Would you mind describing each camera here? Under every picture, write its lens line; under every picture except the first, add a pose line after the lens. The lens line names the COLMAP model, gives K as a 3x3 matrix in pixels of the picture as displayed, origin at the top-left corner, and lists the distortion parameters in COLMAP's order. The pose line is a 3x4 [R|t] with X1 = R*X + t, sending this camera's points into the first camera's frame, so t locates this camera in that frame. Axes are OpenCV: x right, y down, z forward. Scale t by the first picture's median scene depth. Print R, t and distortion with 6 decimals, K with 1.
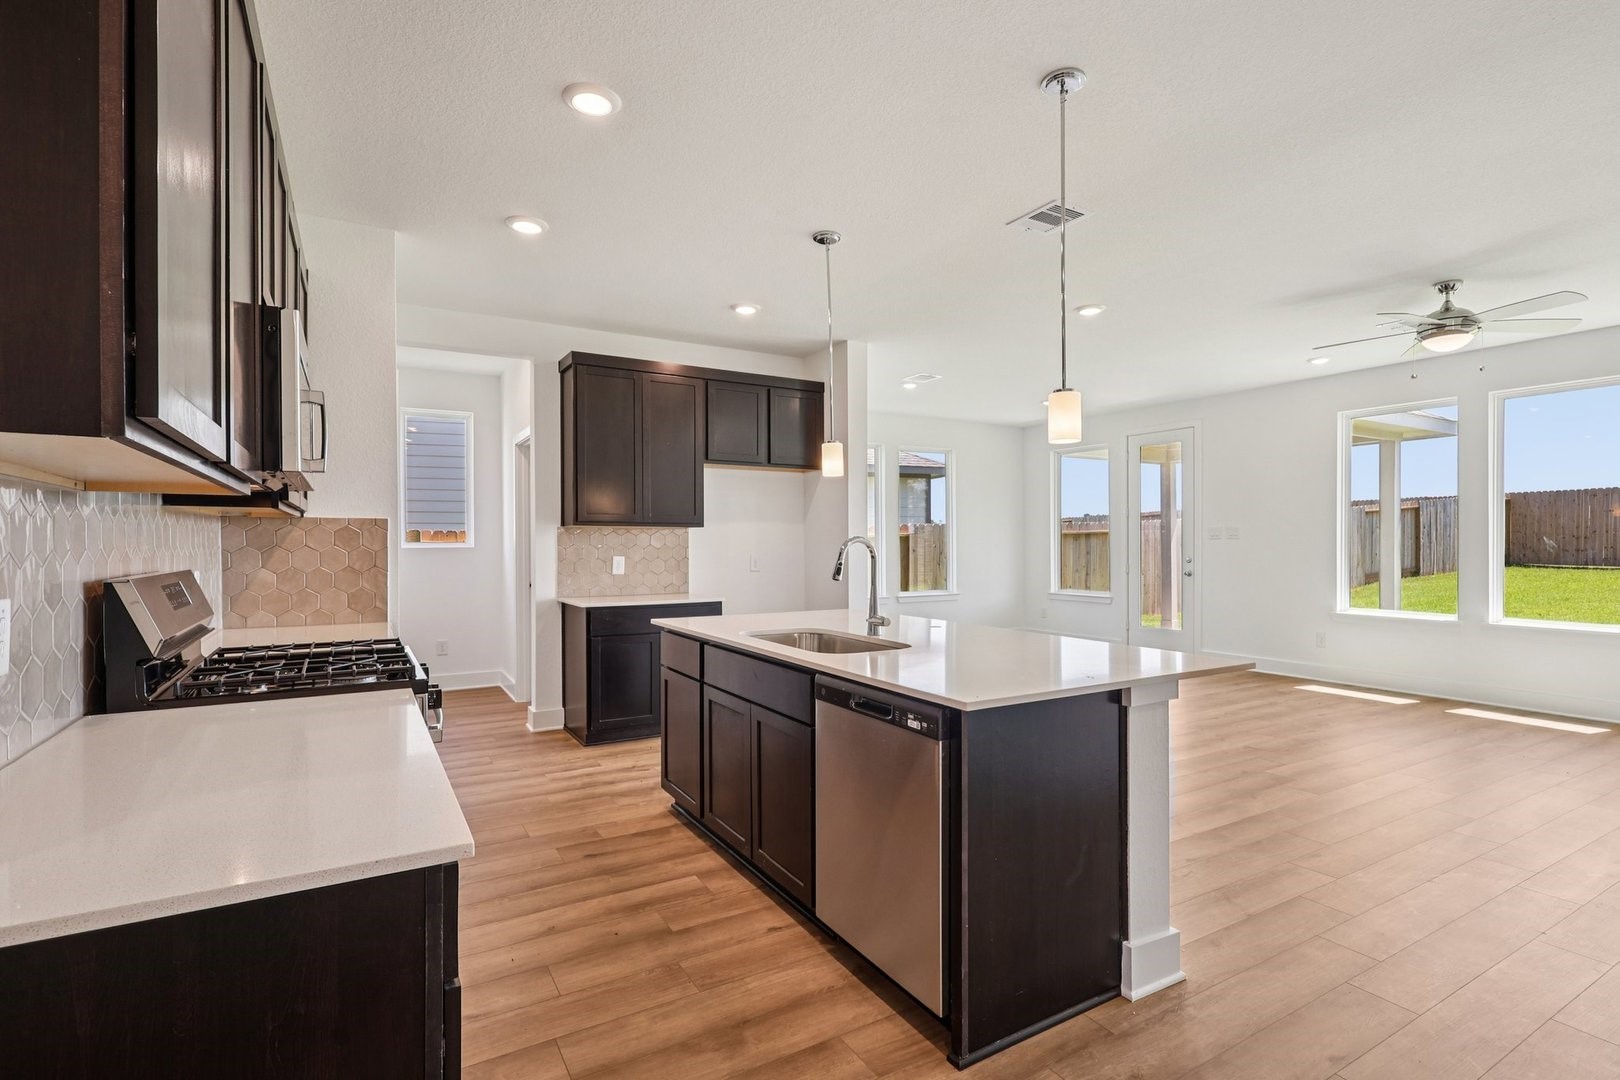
lens RADIAL K [[770.4, 0, 810.5], [0, 770.4, 547.7], [0, 0, 1]] dist [-0.002989, 0.002966]
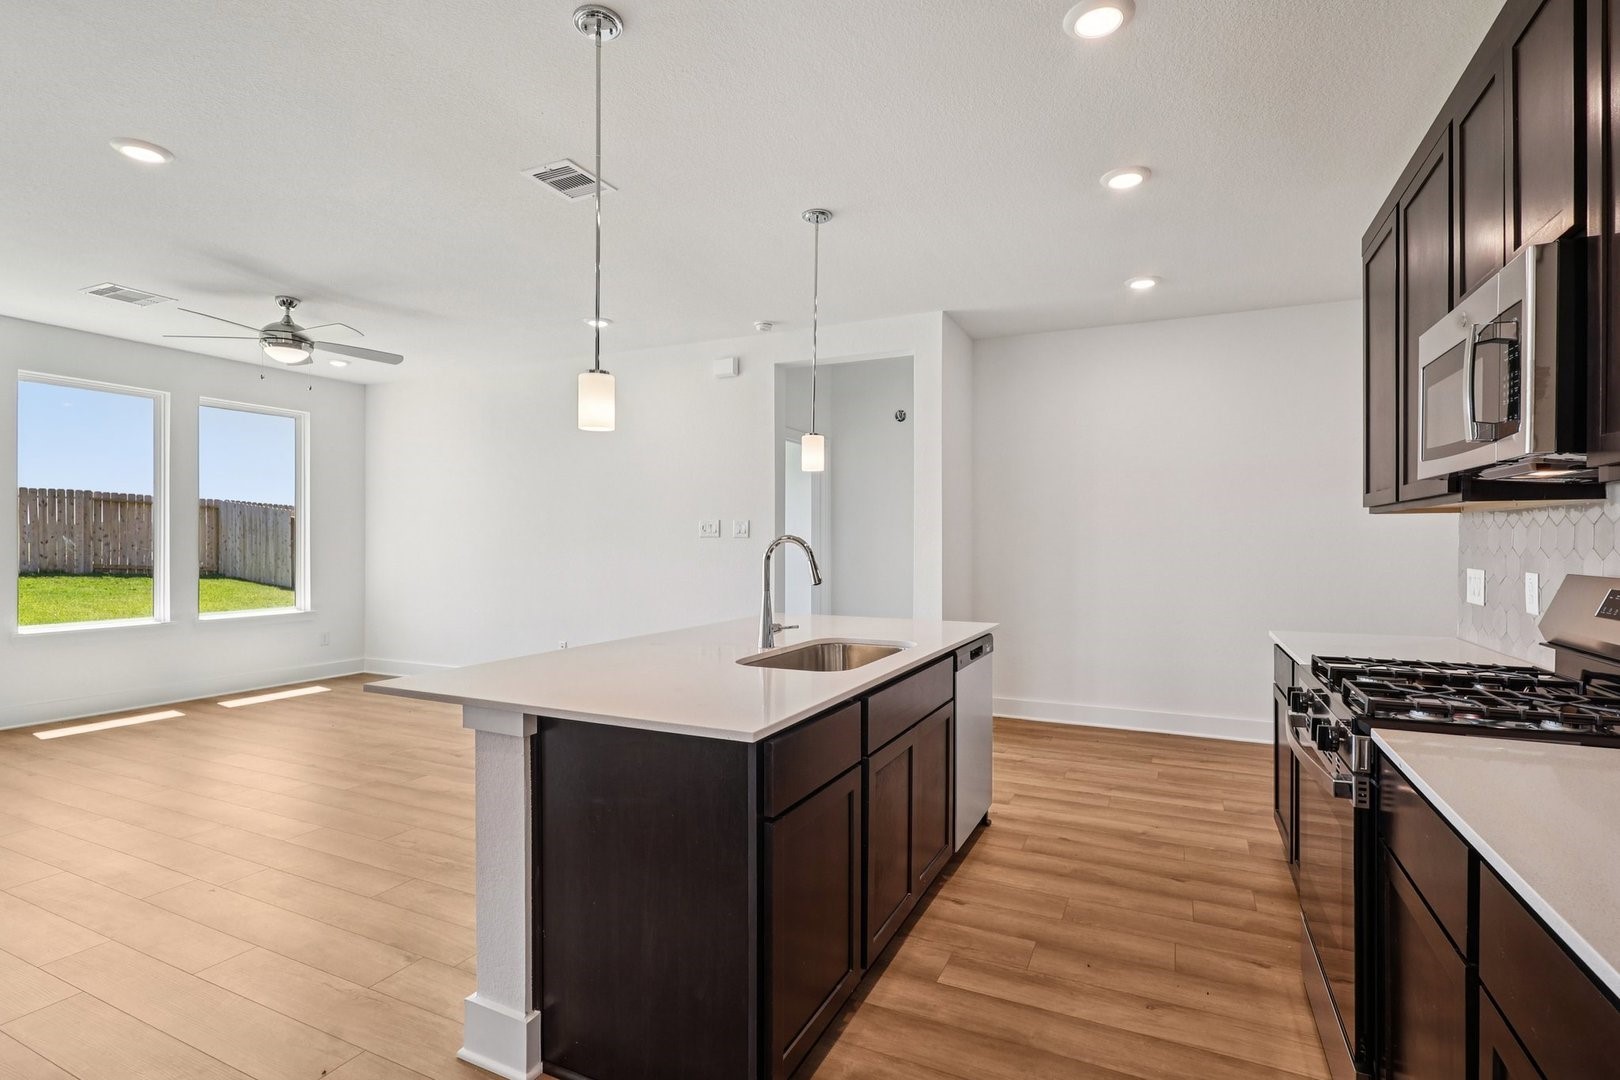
lens RADIAL K [[770.4, 0, 813.9], [0, 770.4, 548.6], [0, 0, 1]] dist [-0.002989, 0.002966]
pose [[-0.558433, -0.009489, 0.829496, -0.461771], [0.009150, 0.999803, 0.017597, -0.009136], [-0.829499, 0.017417, -0.558236, 0.991861]]
